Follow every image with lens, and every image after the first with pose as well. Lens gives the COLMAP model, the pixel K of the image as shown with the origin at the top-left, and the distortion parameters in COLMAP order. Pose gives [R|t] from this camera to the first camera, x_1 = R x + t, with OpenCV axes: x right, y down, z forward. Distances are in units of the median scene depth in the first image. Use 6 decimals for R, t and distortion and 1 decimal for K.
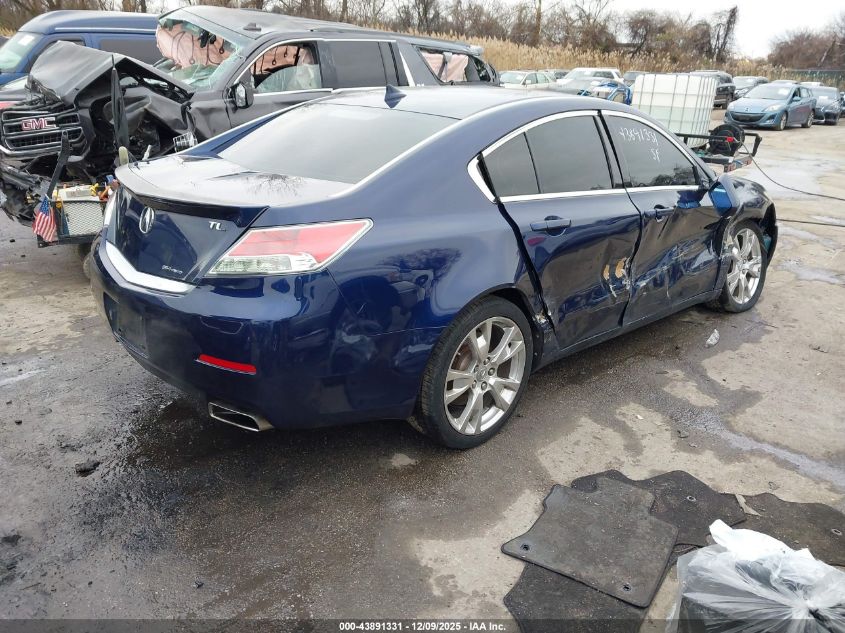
lens RADIAL K [[641.7, 0, 420.4], [0, 641.7, 310.4], [0, 0, 1]] dist [0.026755, -0.025284]
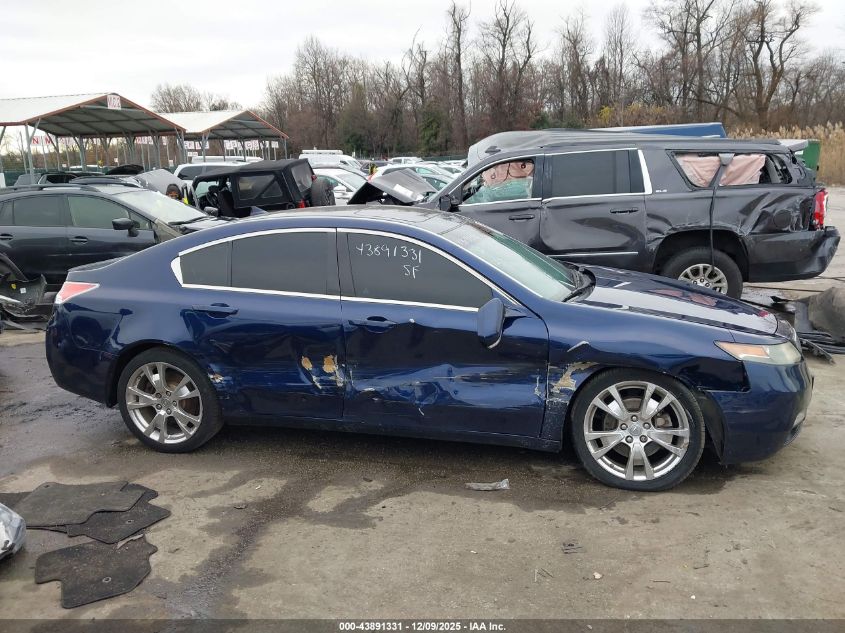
lens RADIAL K [[641.7, 0, 420.0], [0, 641.7, 316.9], [0, 0, 1]] dist [0.026755, -0.025284]
pose [[0.584095, 0.143291, -0.798937, 1.211343], [-0.244116, 0.969735, -0.004547, -0.170435], [0.774106, 0.197689, 0.601398, 0.412113]]
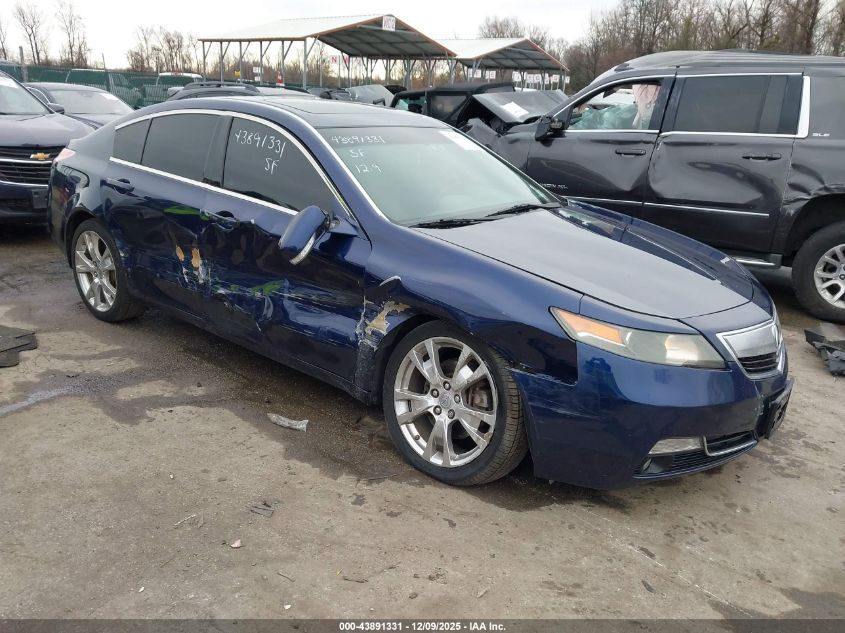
lens RADIAL K [[641.7, 0, 421.6], [0, 641.7, 316.7], [0, 0, 1]] dist [0.026755, -0.025284]
pose [[0.190201, 0.295886, -0.936096, 1.316632], [-0.385792, 0.899322, 0.205875, -0.320296], [0.902767, 0.321981, 0.285202, 1.006916]]
